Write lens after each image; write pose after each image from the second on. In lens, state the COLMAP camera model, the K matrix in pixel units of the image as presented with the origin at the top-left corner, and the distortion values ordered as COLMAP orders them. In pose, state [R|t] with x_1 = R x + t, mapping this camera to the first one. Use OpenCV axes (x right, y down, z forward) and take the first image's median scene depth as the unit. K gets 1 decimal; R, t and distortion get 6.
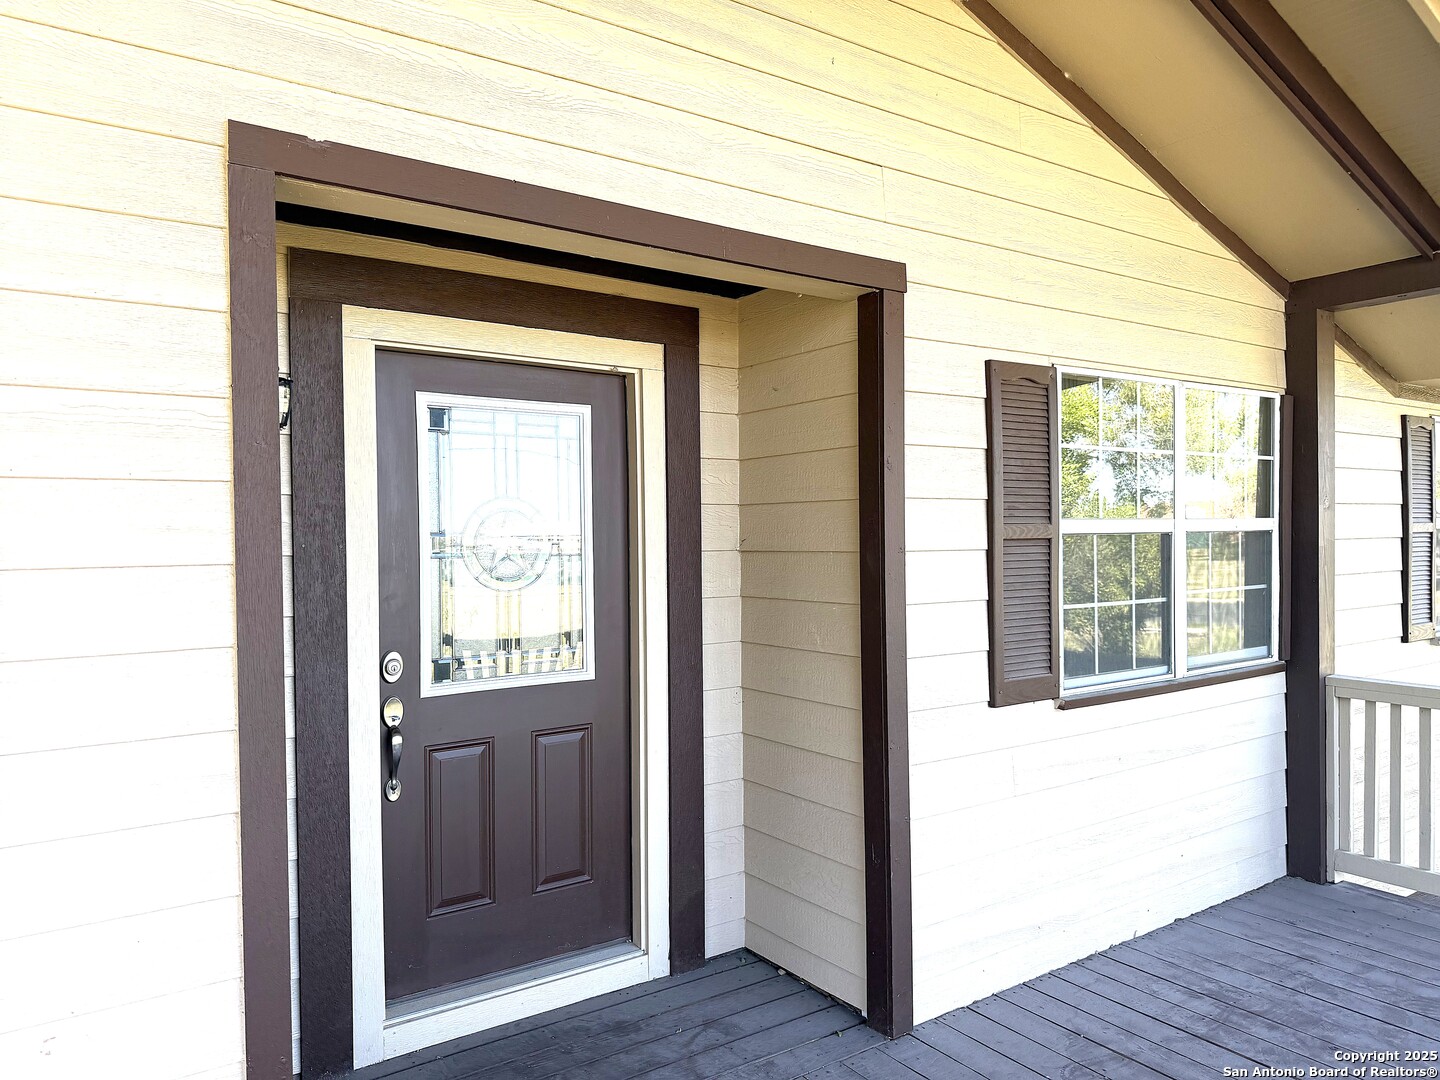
lens RADIAL K [[1010.7, 0, 723.0], [0, 1010.7, 551.1], [0, 0, 1]] dist [0.062158, -0.085463]
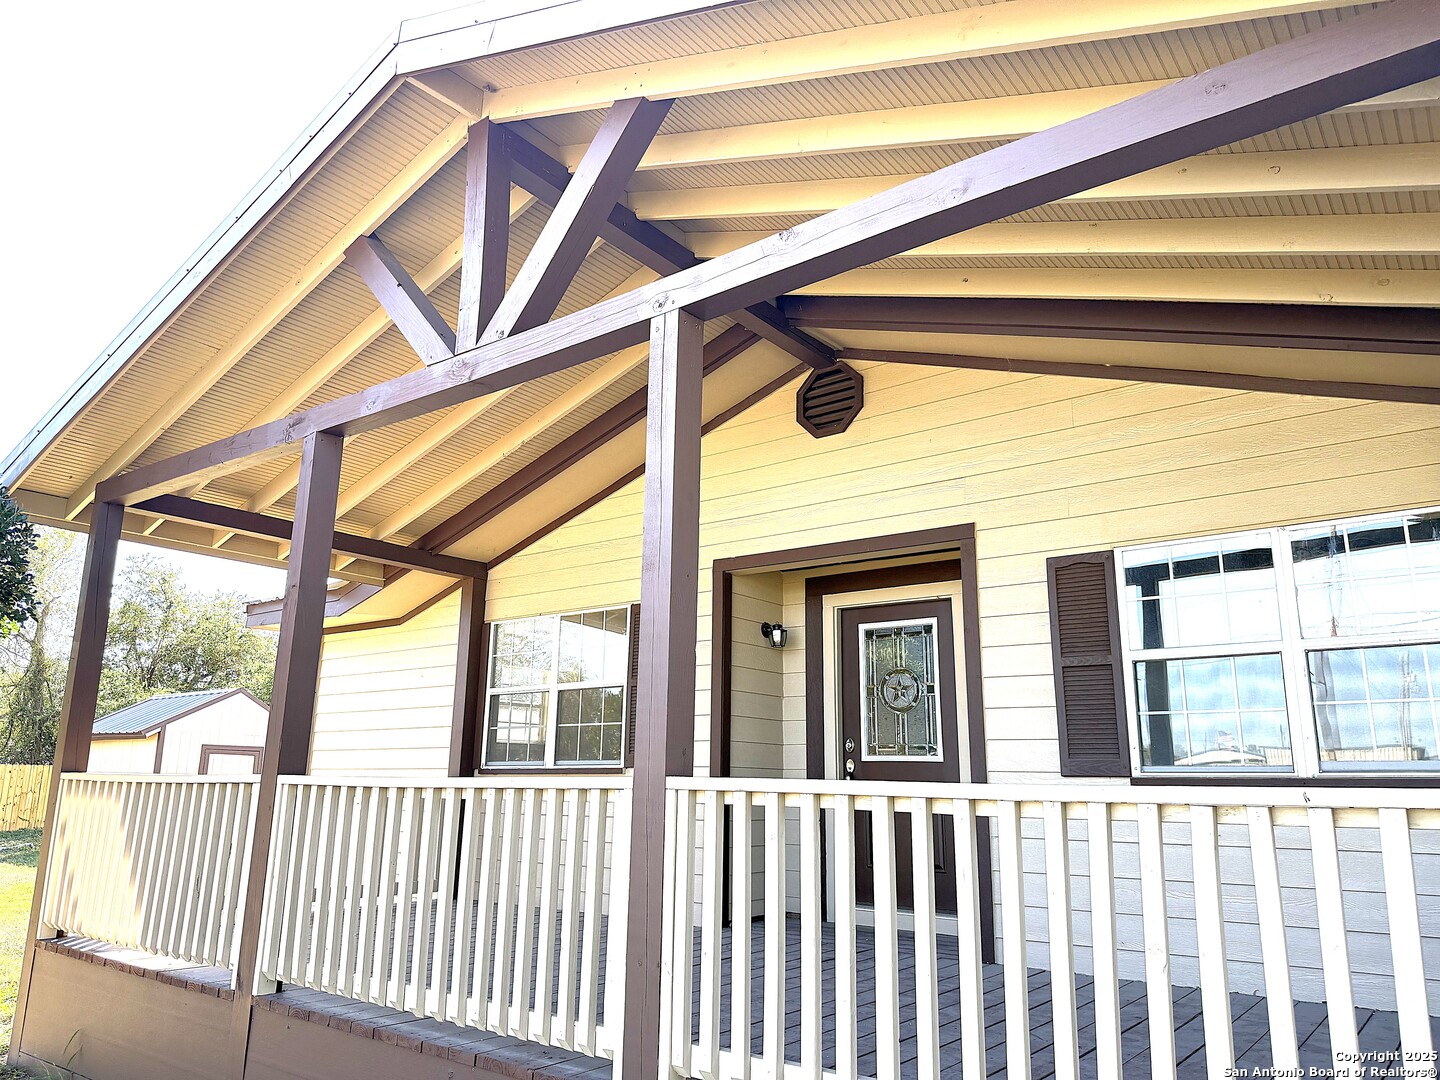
lens RADIAL K [[1010.7, 0, 720.0], [0, 1010.7, 531.1], [0, 0, 1]] dist [0.062158, -0.085463]
pose [[0.306356, -0.214746, -0.927378, 1.595873], [-0.029827, 0.971578, -0.234834, 0.168715], [0.951450, 0.099604, 0.291244, 0.006413]]
